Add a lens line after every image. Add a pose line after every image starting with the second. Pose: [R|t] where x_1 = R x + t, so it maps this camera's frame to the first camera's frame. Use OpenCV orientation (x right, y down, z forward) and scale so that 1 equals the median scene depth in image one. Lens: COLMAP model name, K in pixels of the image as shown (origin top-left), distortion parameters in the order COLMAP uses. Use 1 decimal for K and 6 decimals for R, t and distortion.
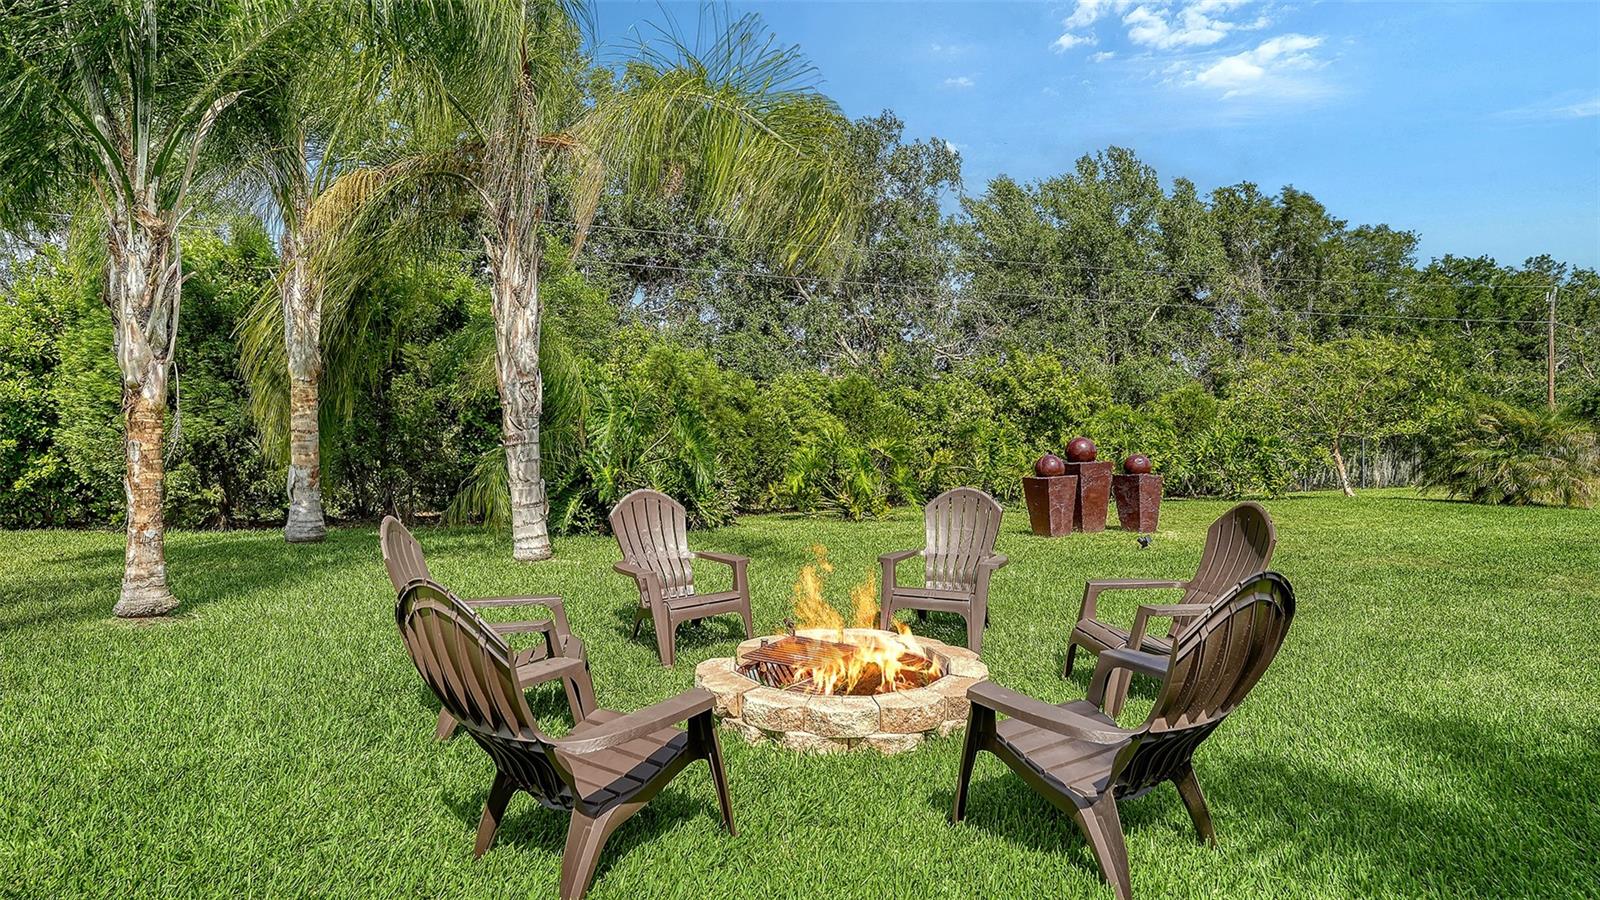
lens RADIAL K [[850.0, 0, 806.3], [0, 850.0, 445.9], [0, 0, 1]] dist [0.003656, -0.003031]
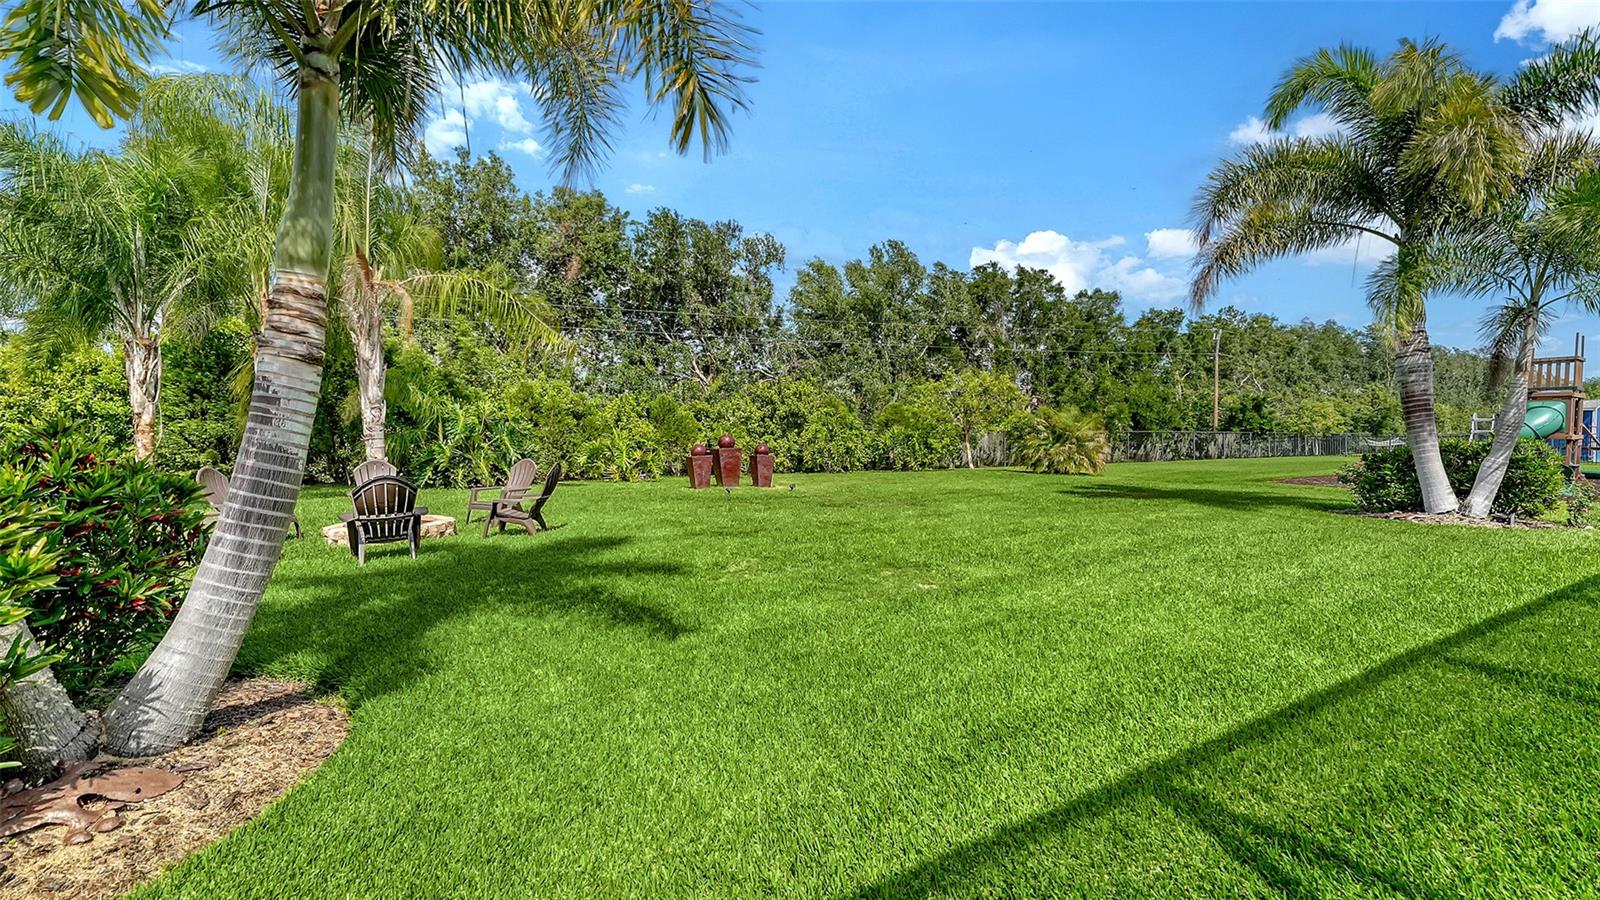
lens RADIAL K [[643.4, 0, 800.0], [0, 643.4, 440.6], [0, 0, 1]] dist [0.002162, -0.000051]
pose [[0.999780, -0.001804, 0.020899, 0.185744], [0.001709, 0.999988, 0.004530, -0.000937], [-0.020907, -0.004493, 0.999771, -0.149029]]
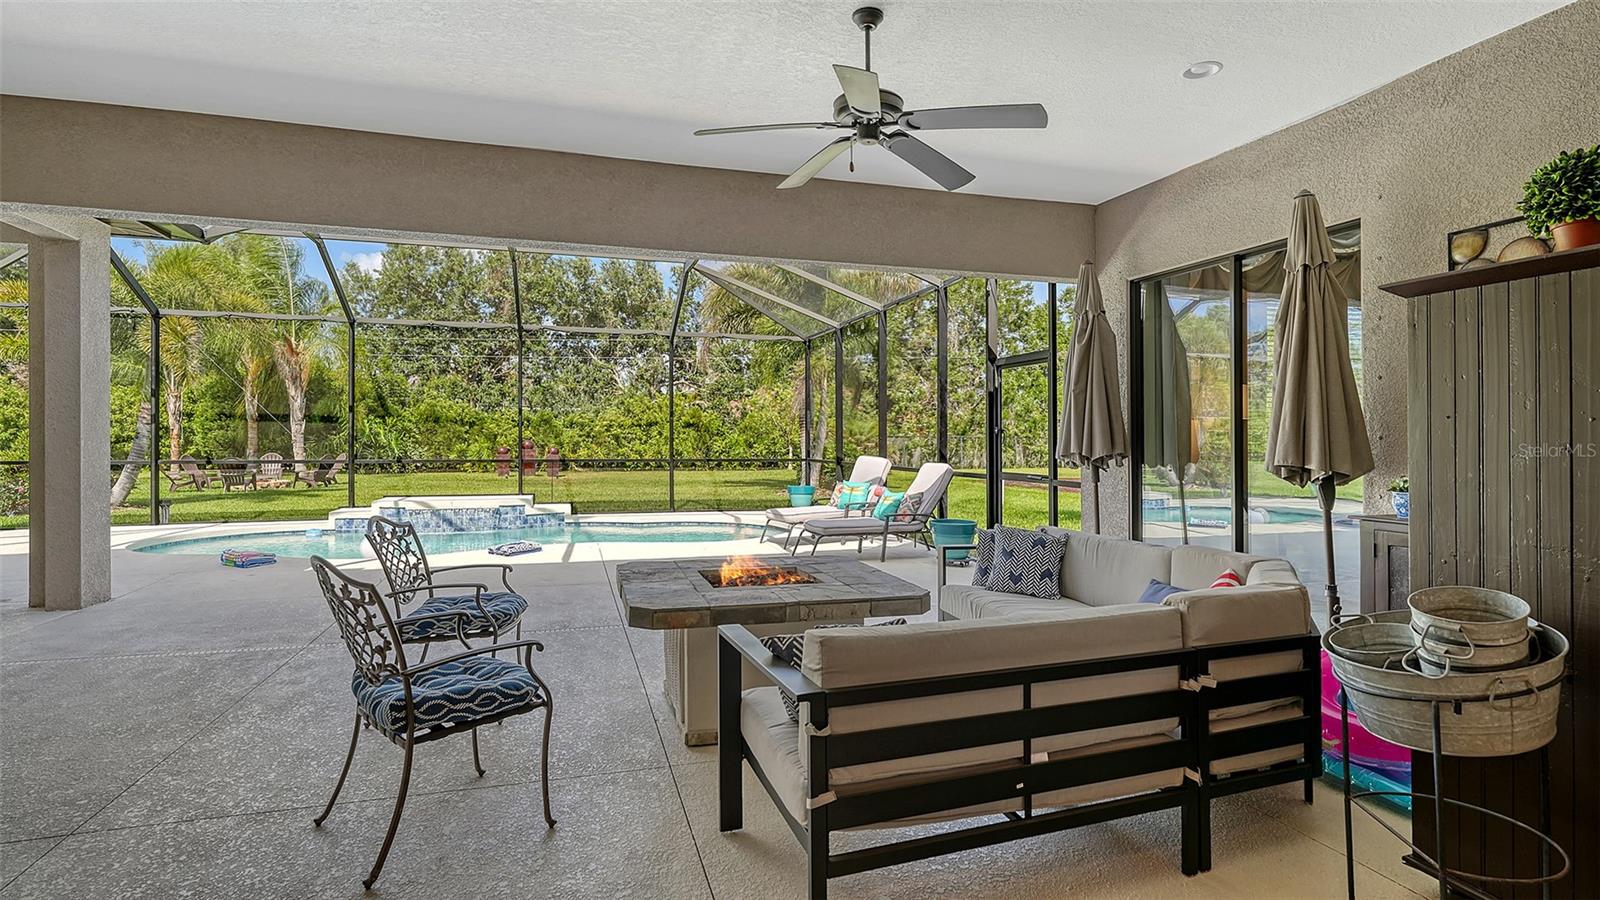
lens RADIAL K [[802.7, 0, 814.5], [0, 802.7, 443.7], [0, 0, 1]] dist [0.005472, -0.000876]
pose [[0.983519, -0.001626, -0.180797, 0.678695], [0.001657, 0.999999, 0.000023, 0.001907], [0.180797, -0.000322, 0.983520, -0.526513]]
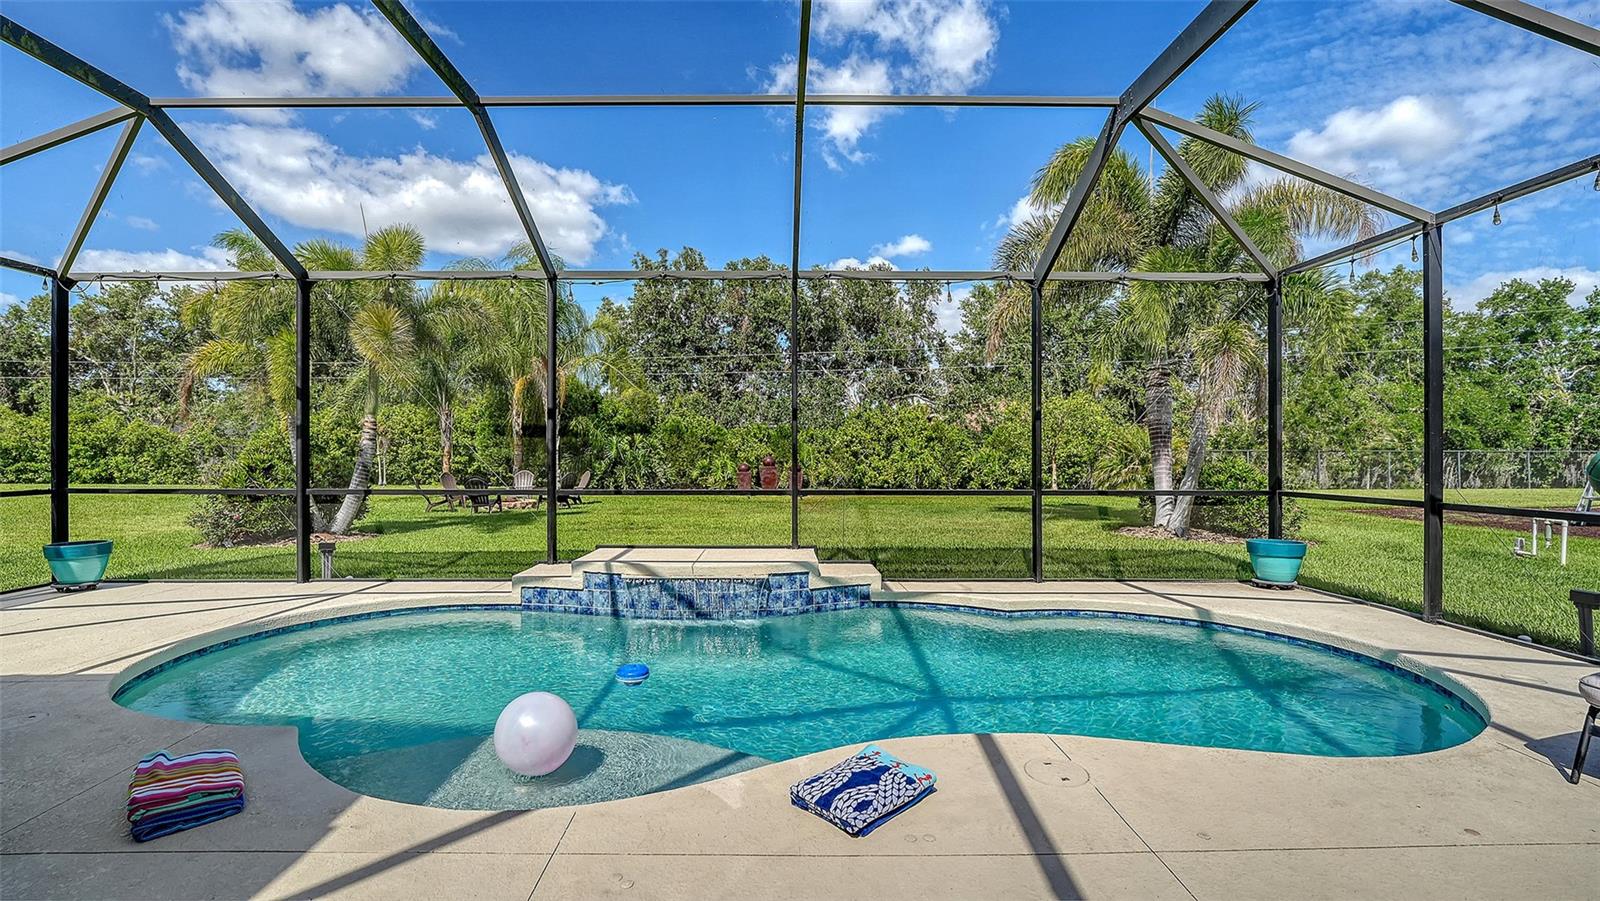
lens RADIAL K [[700.8, 0, 778.0], [0, 700.8, 453.6], [0, 0, 1]] dist [-0.018283, 0.000454]
pose [[0.883505, -0.004943, -0.468396, 0.525306], [0.001920, 0.999974, -0.006931, -0.000903], [0.468418, 0.005224, 0.883492, -0.304041]]
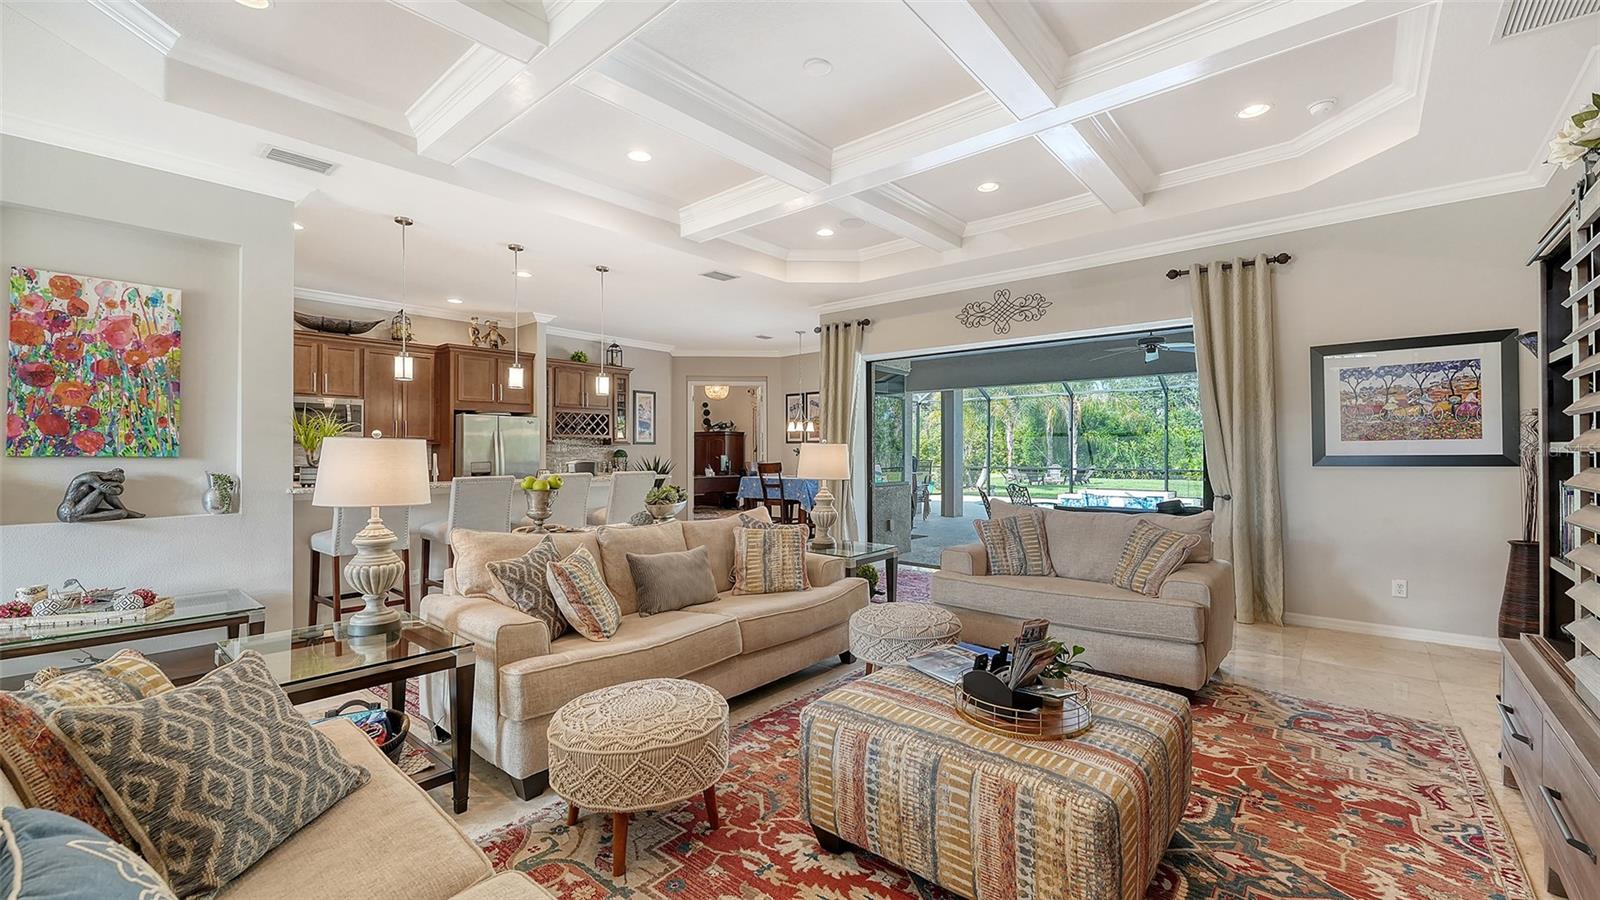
lens RADIAL K [[643.4, 0, 793.3], [0, 643.4, 450.3], [0, 0, 1]] dist [0.002162, -0.000051]
pose [[0.357692, -0.011190, -0.933773, 0.850419], [-0.000359, 0.999926, -0.012121, 0.000340], [0.933839, 0.004671, 0.357662, -0.629803]]
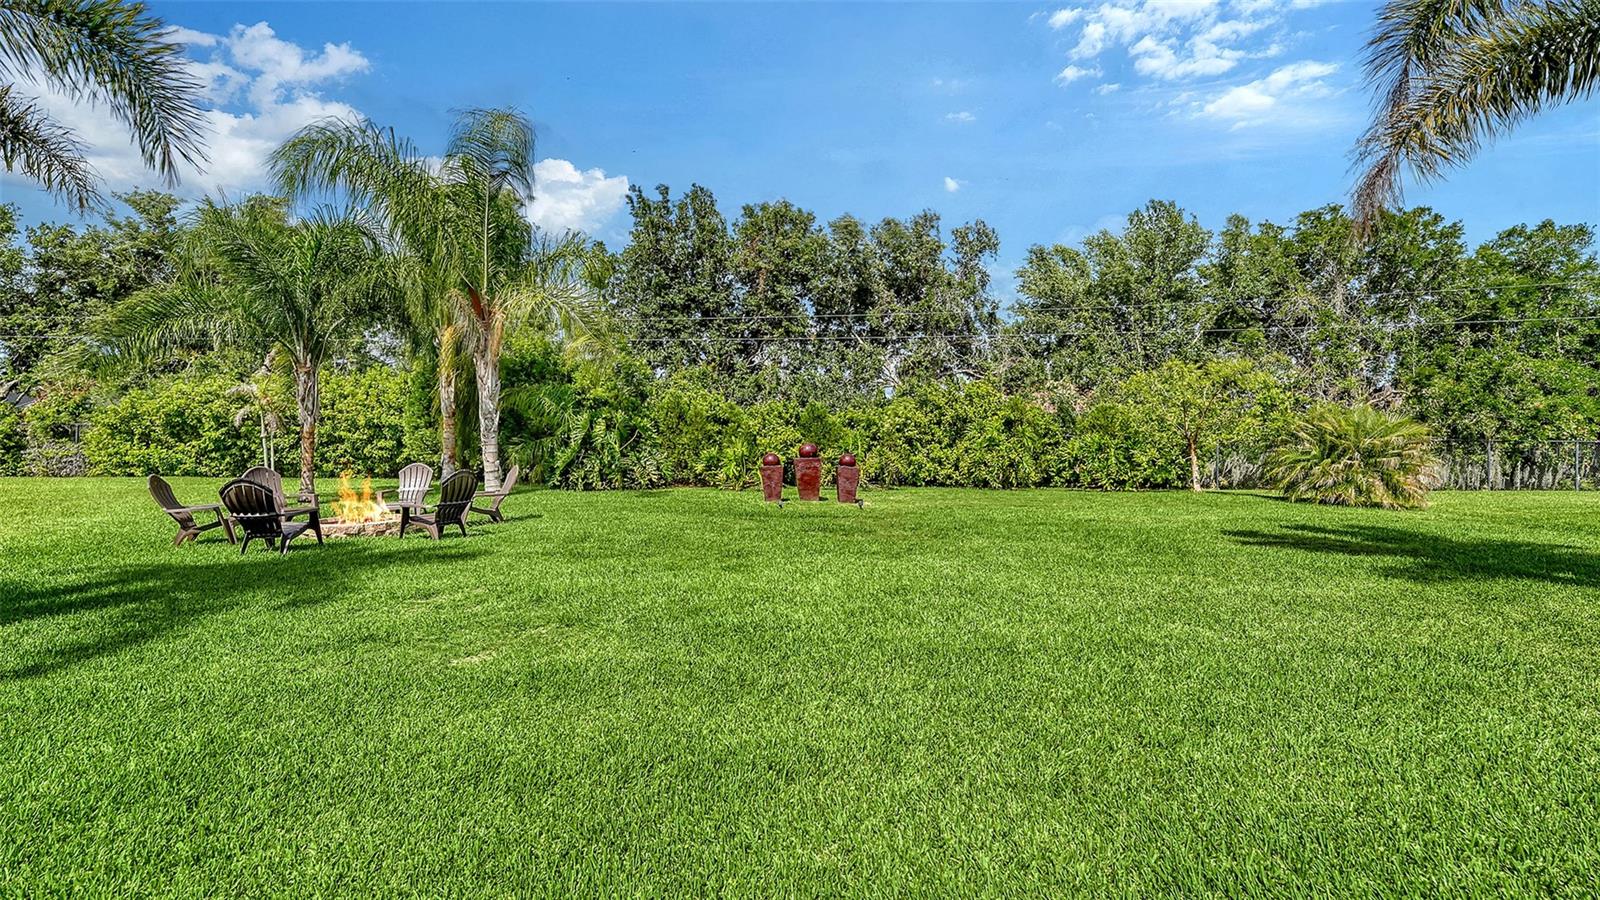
lens RADIAL K [[643.4, 0, 796.9], [0, 643.4, 438.7], [0, 0, 1]] dist [0.002162, -0.000051]
pose [[0.893940, 0.000208, -0.448187, 0.353817], [-0.004791, 0.999947, -0.009093, -0.002400], [0.448162, 0.010276, 0.893893, -0.045842]]
